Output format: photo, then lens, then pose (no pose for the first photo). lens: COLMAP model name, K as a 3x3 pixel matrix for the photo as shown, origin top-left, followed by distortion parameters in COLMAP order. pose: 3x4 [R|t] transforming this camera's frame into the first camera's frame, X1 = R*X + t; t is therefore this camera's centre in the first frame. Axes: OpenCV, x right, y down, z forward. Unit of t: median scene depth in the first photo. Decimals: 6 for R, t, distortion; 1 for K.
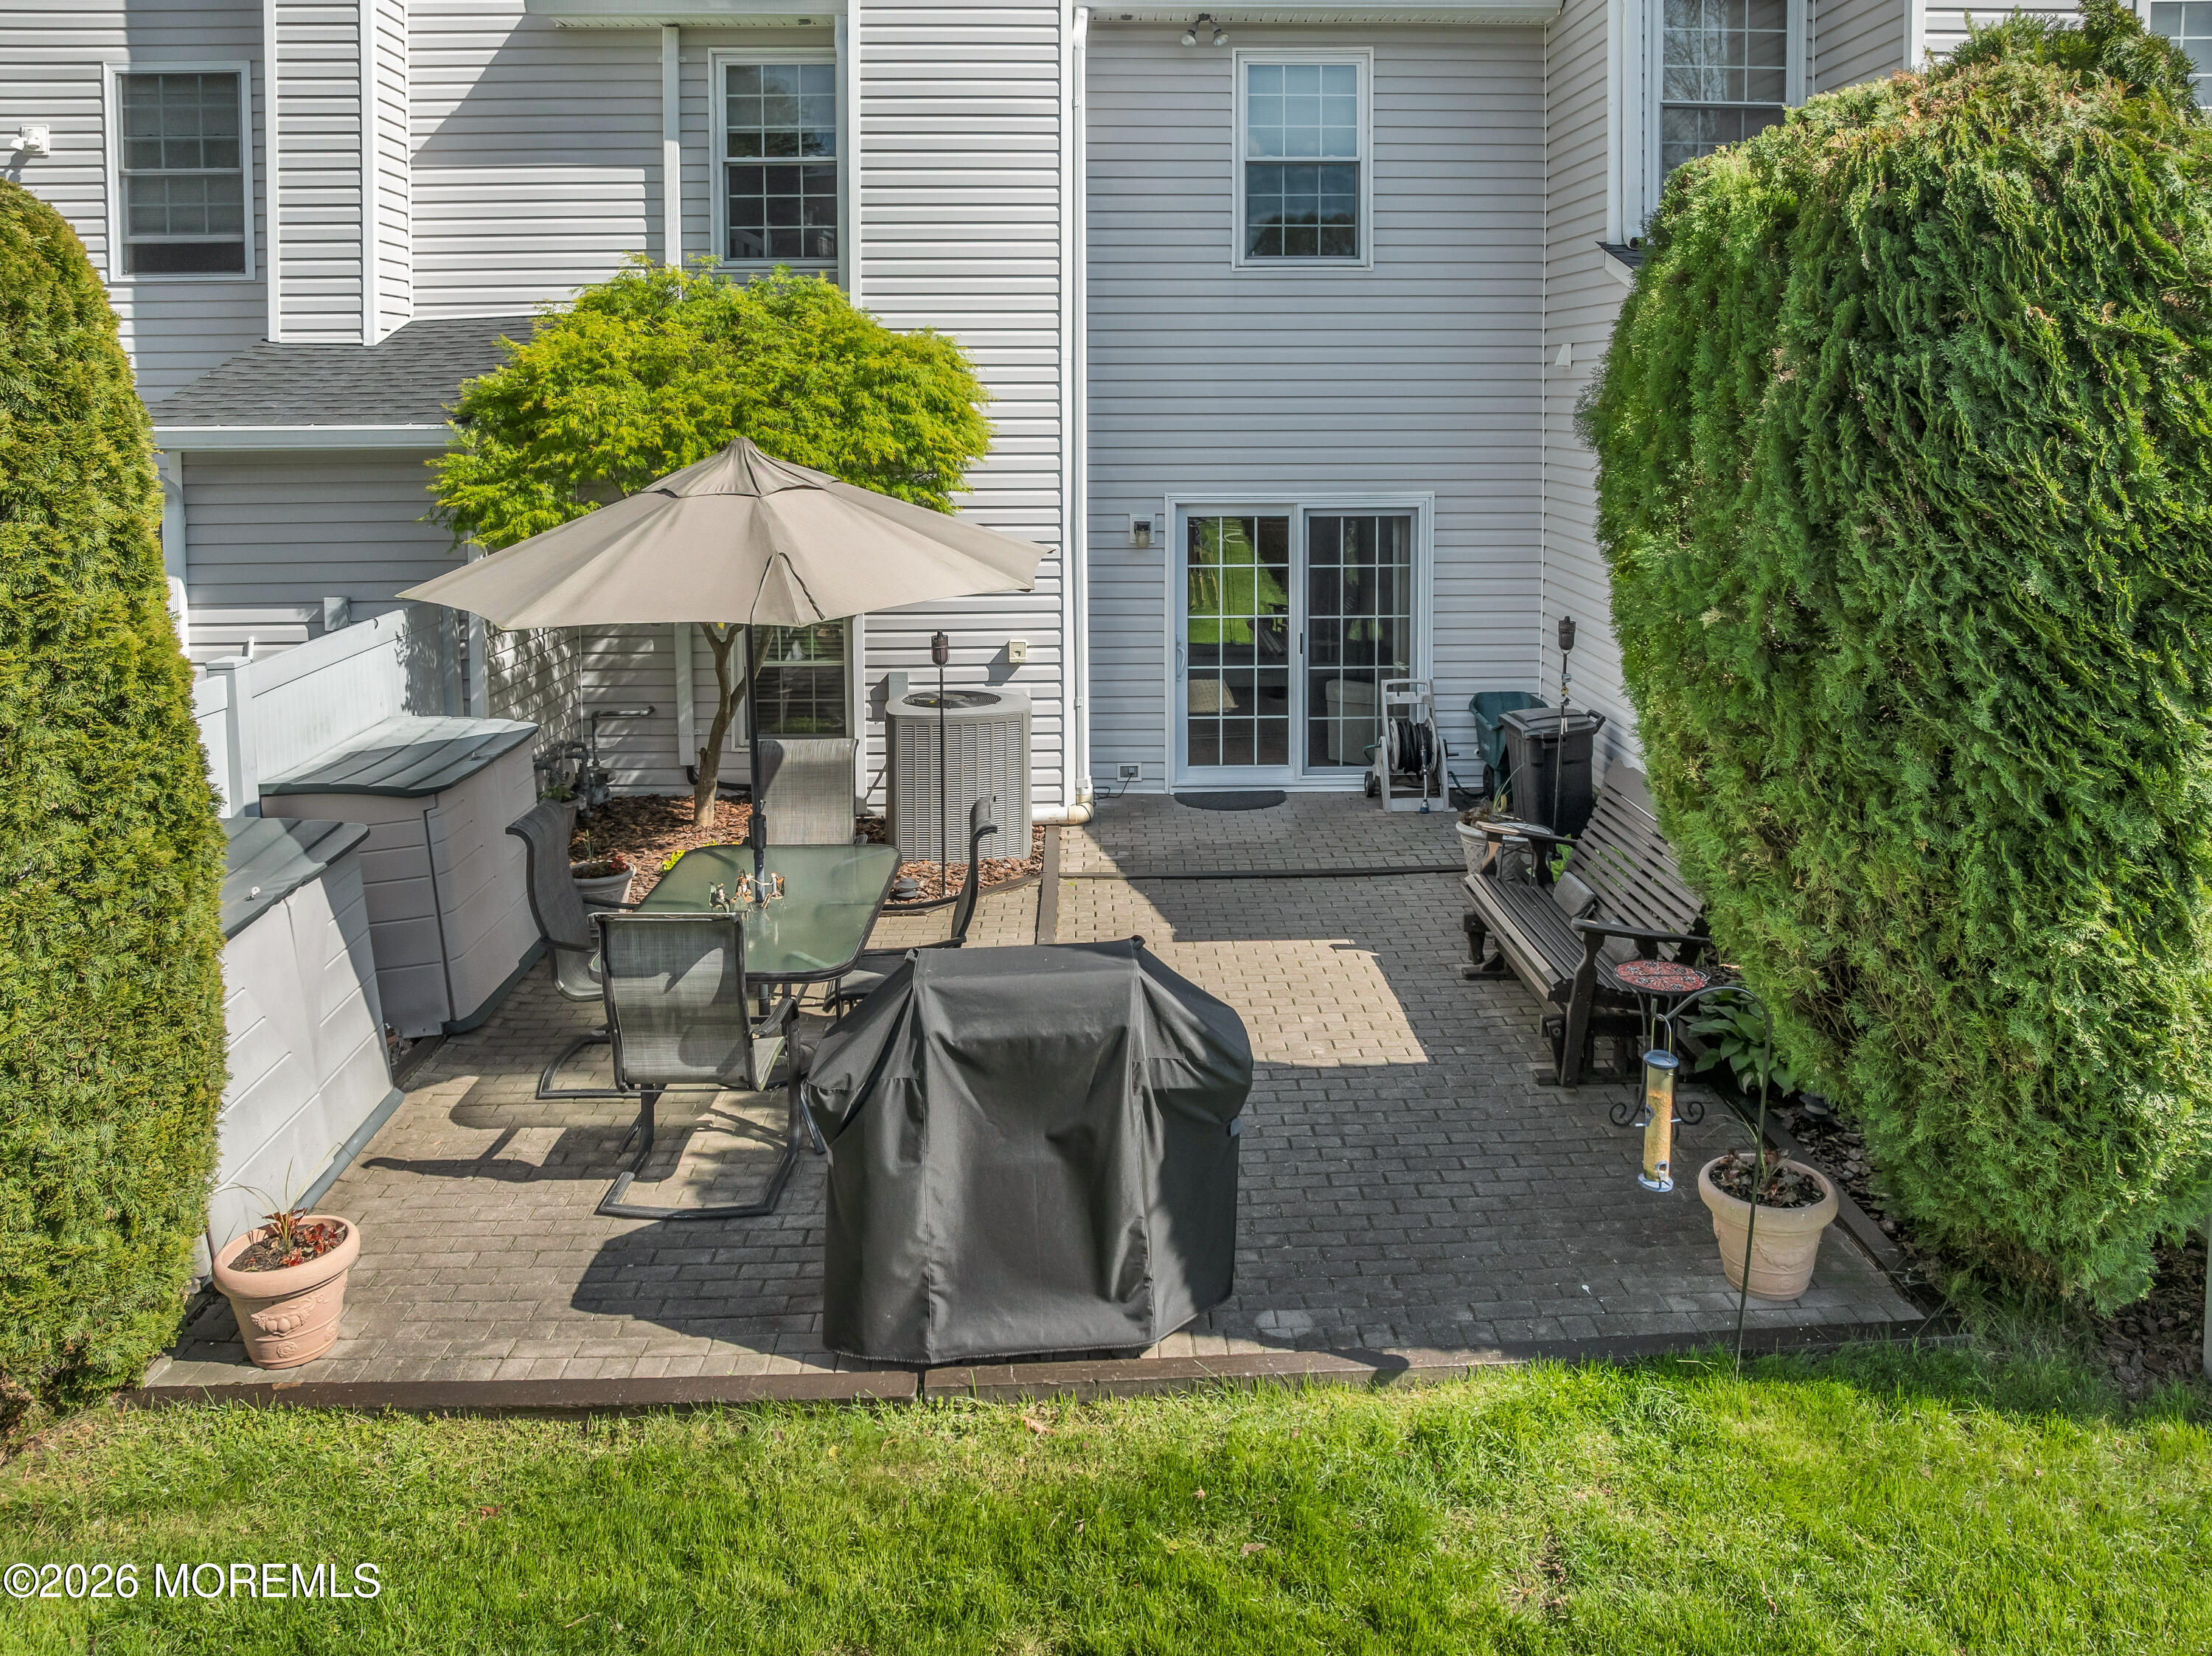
lens RADIAL K [[1632.7, 0, 1099.7], [0, 1632.7, 507.1], [0, 0, 1]] dist [-0.049969, 0.010208]
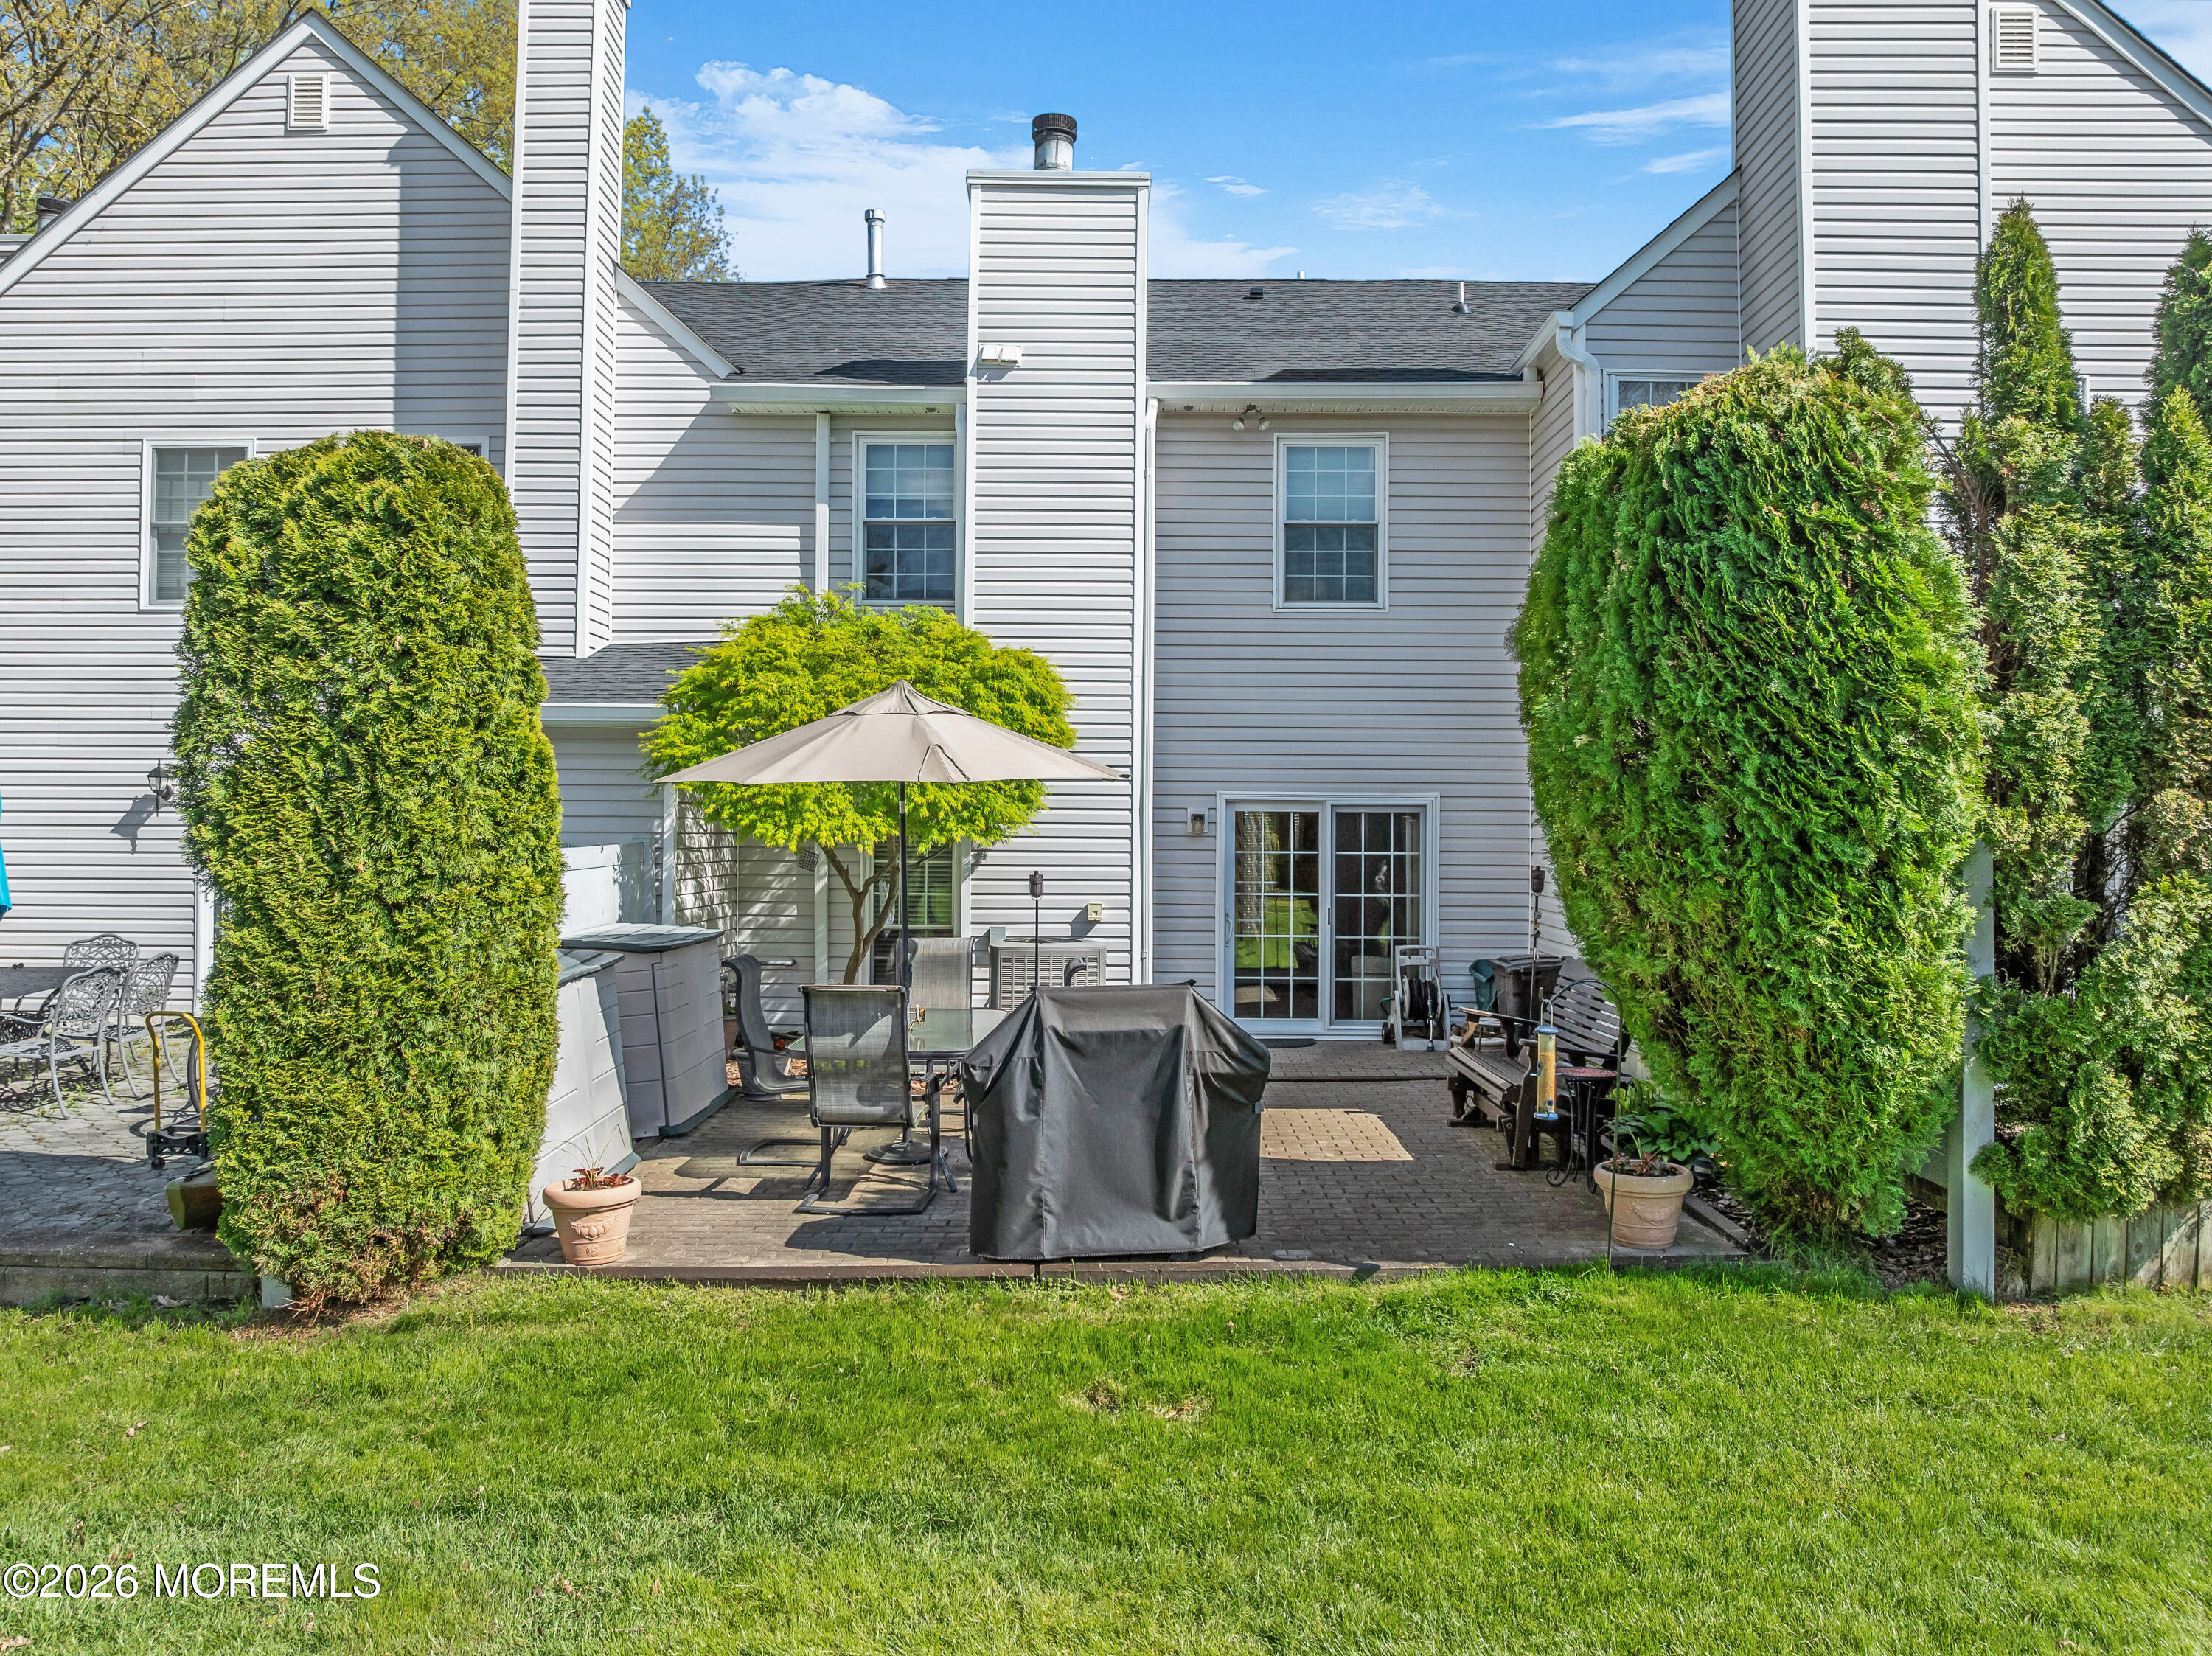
lens RADIAL K [[1575.9, 0, 1106.0], [0, 1575.9, 828.0], [0, 0, 1]] dist [-0.027899, -0.003933]
pose [[0.999366, 0.010392, -0.034061, -0.006005], [-0.012753, 0.997475, -0.069857, 0.248006], [0.033250, 0.070247, 0.996975, -0.425438]]
